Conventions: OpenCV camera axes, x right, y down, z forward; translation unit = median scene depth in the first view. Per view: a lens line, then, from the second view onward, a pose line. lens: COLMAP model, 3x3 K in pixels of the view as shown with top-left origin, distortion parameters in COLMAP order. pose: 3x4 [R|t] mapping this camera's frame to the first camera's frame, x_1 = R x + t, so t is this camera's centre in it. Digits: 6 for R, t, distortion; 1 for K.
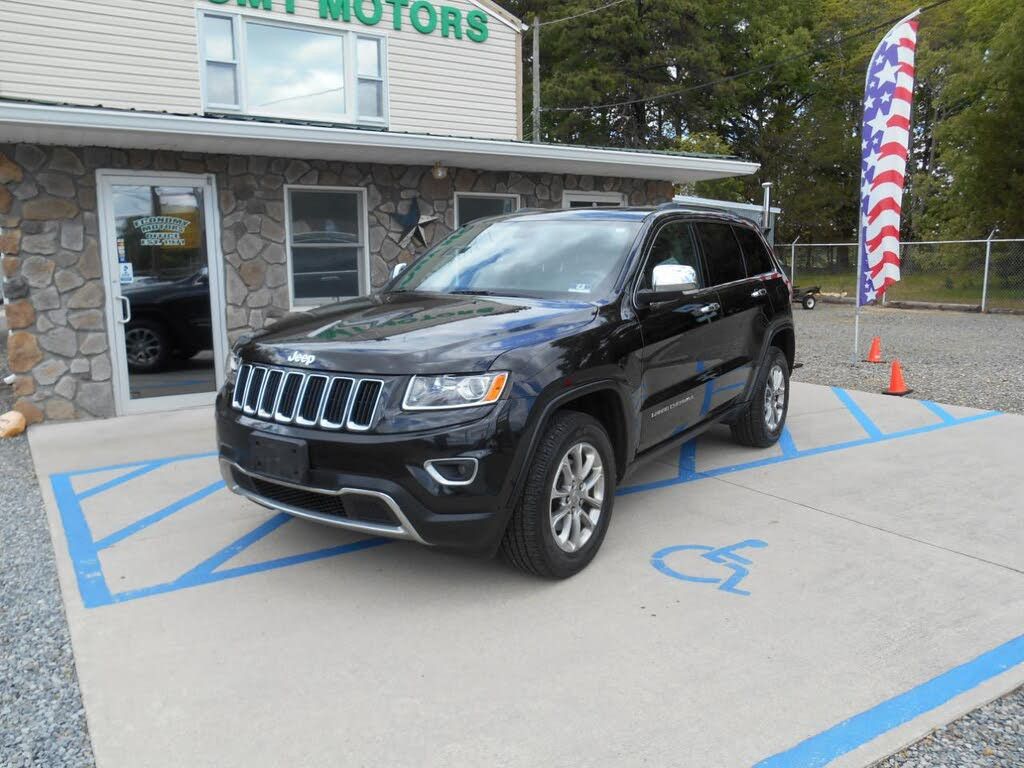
lens RADIAL K [[768.7, 0, 512.0], [0, 768.7, 384.0], [0, 0, 1]] dist [0.001388, 0.000669]
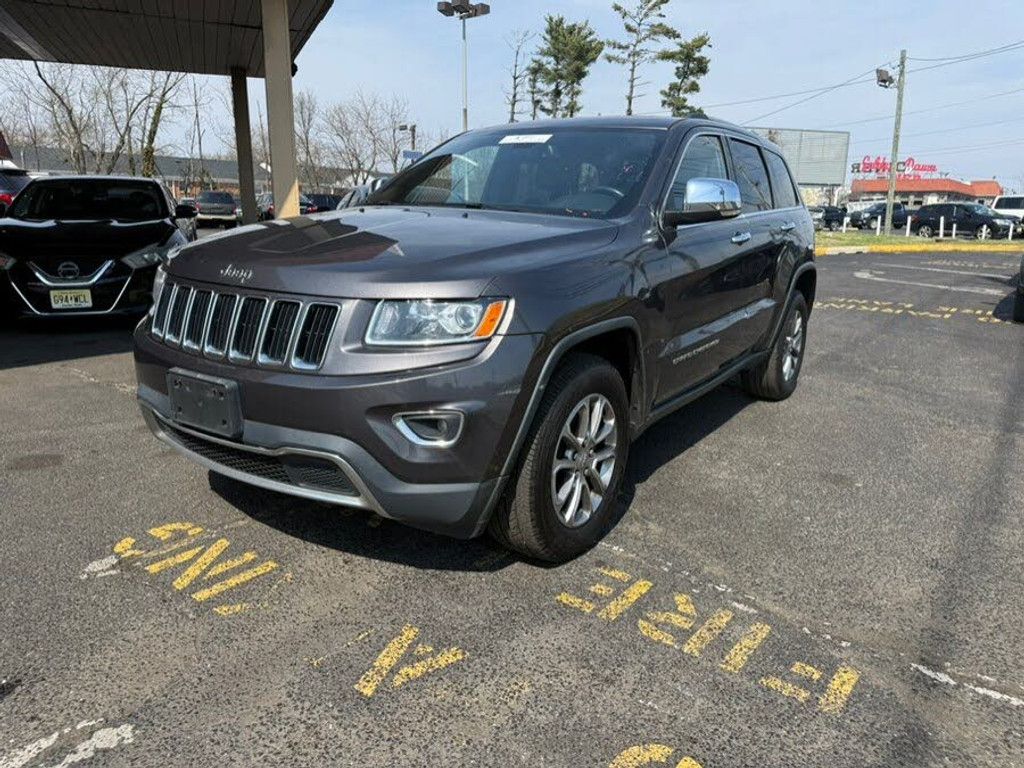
lens RADIAL K [[768.7, 0, 512.0], [0, 768.7, 384.0], [0, 0, 1]] dist [0.001388, 0.000669]
pose [[0.999588, 0.028579, -0.002634, 0.004684], [-0.028314, 0.996983, 0.072267, 0.013215], [0.004692, -0.072163, 0.997382, 0.233439]]
